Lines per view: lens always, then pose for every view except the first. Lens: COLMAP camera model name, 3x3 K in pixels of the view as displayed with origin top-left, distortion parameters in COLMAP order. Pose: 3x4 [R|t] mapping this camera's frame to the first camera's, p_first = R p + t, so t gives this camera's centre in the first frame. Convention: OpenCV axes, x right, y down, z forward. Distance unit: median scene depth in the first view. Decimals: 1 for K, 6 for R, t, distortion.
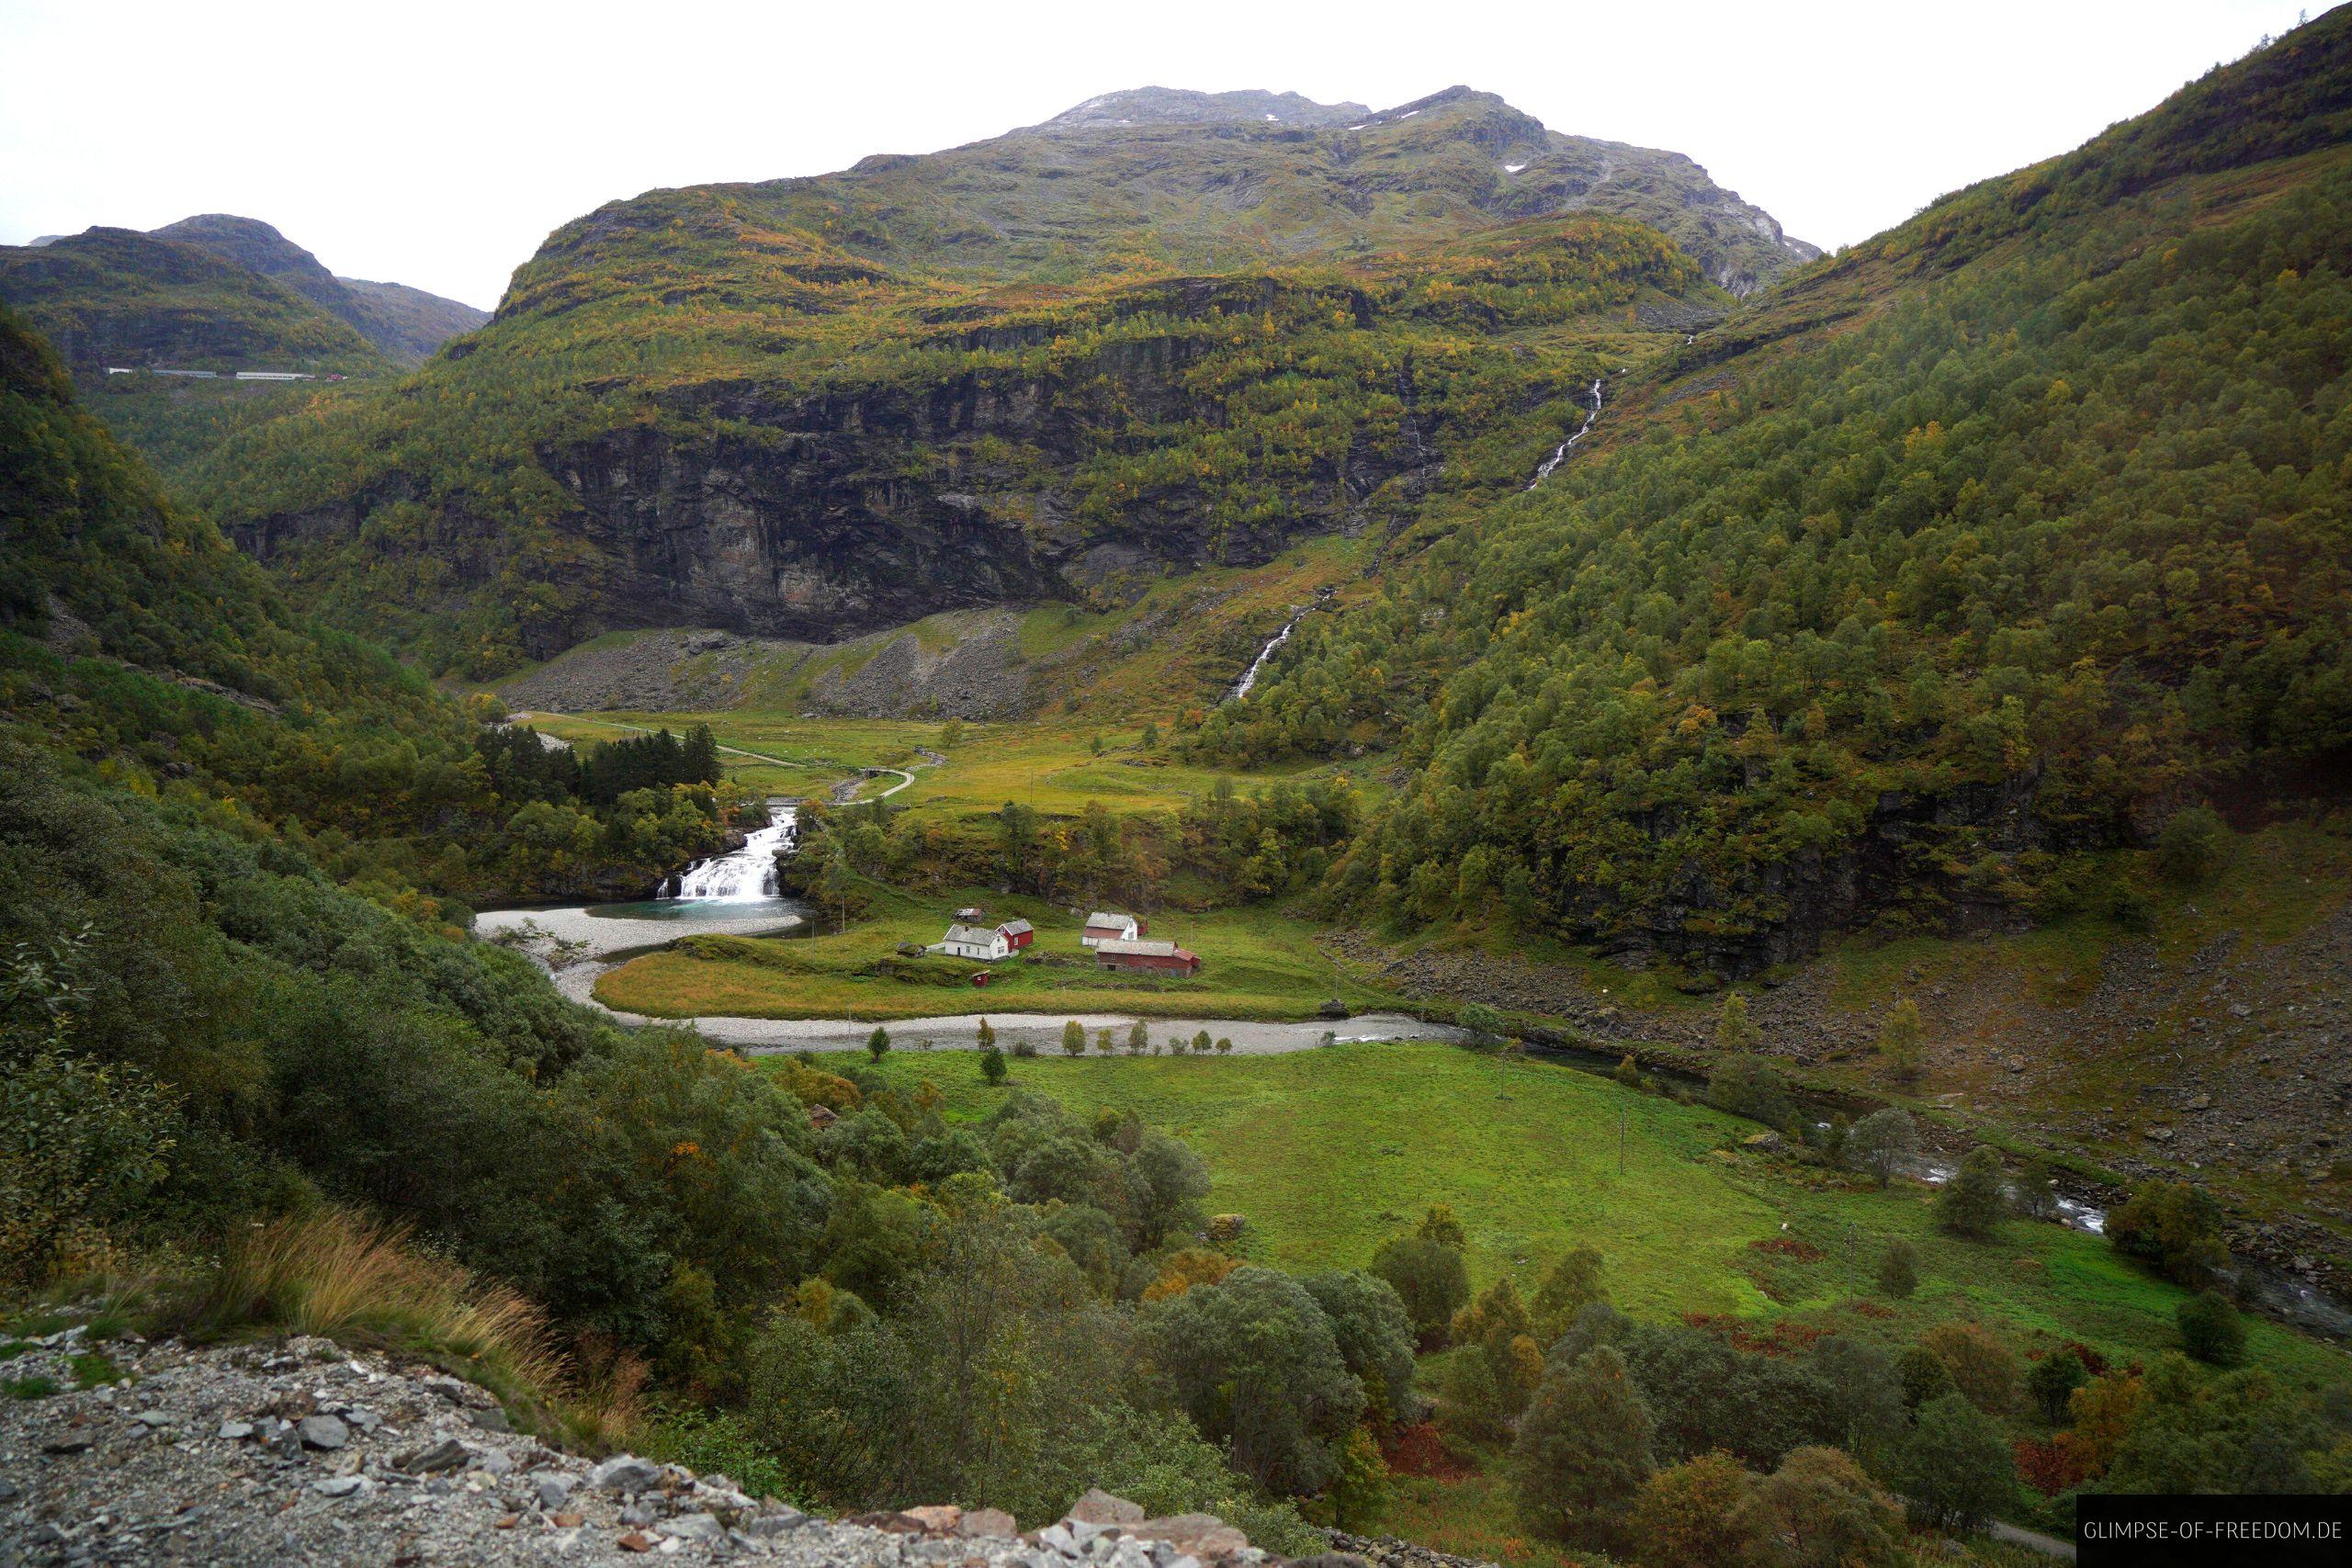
lens RADIAL K [[1604.4, 0, 1176.0], [0, 1604.4, 784.0], [0, 0, 1]] dist [0.002444, -0.003155]
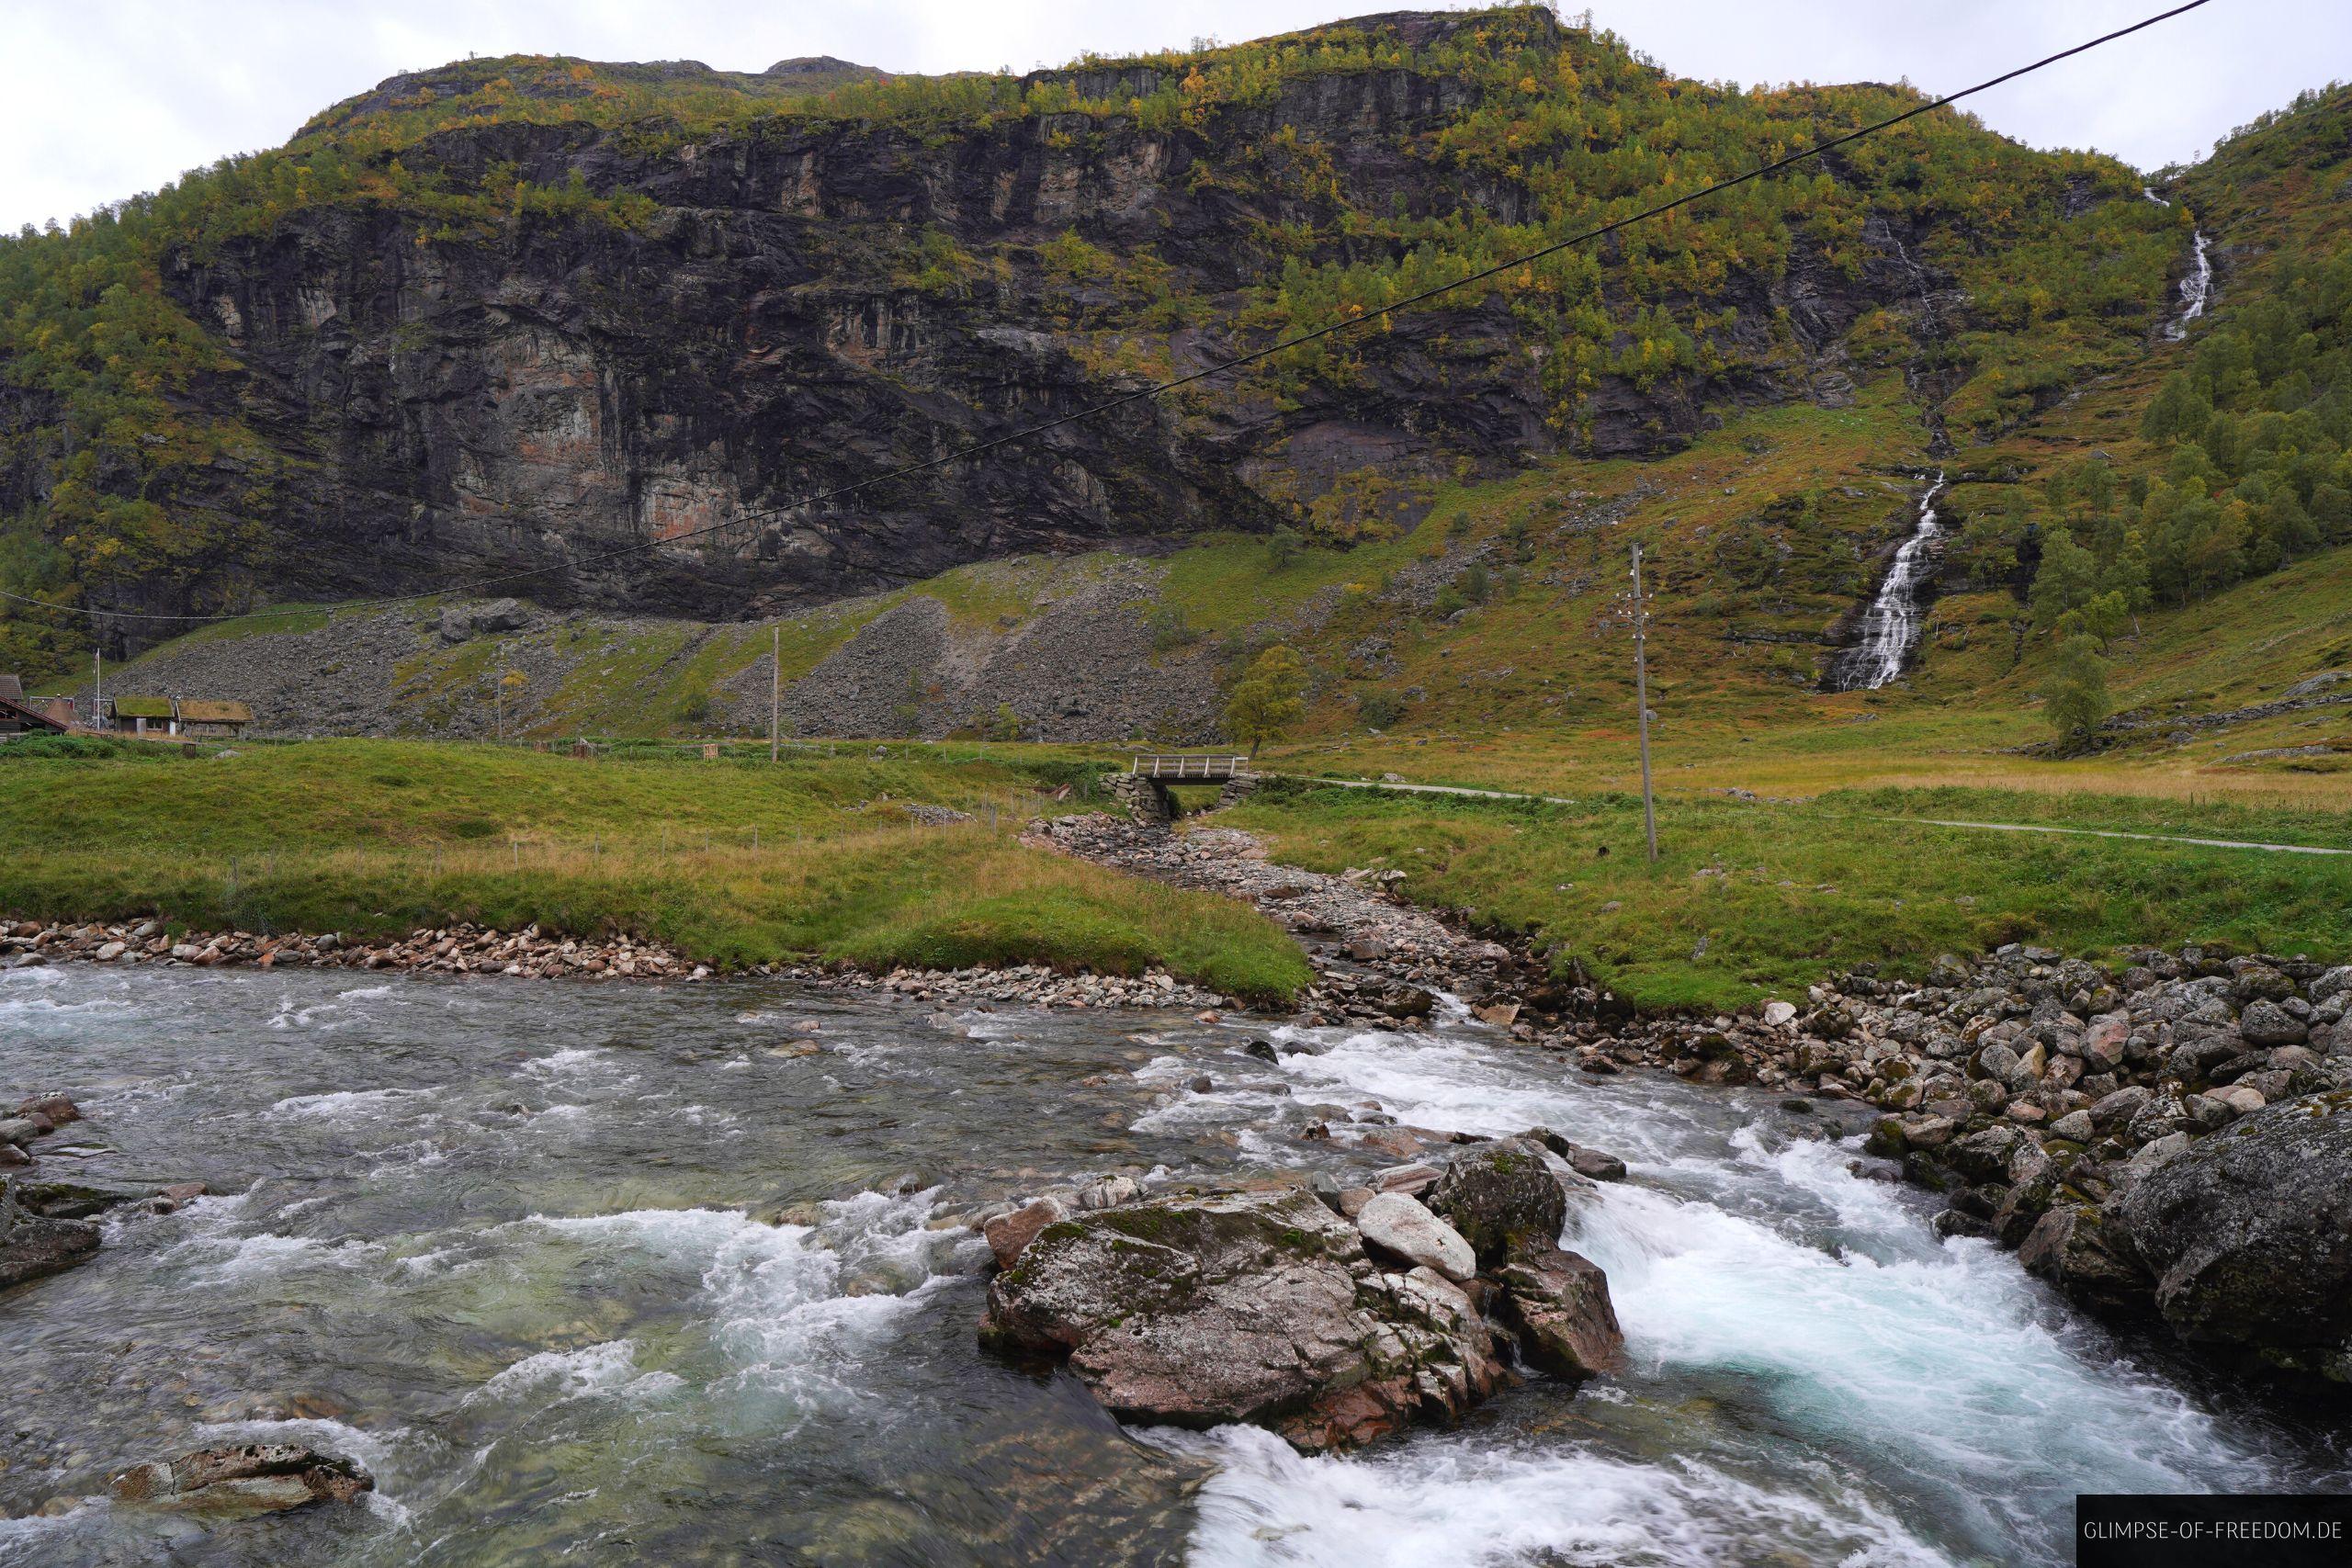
lens RADIAL K [[1604.4, 0, 1176.0], [0, 1604.4, 784.0], [0, 0, 1]] dist [0.002444, -0.003155]
pose [[0.996820, 0.000641, 0.079684, -0.125521], [0.006893, 0.995525, -0.094242, 0.005689], [-0.079388, 0.094492, 0.992355, 0.516263]]
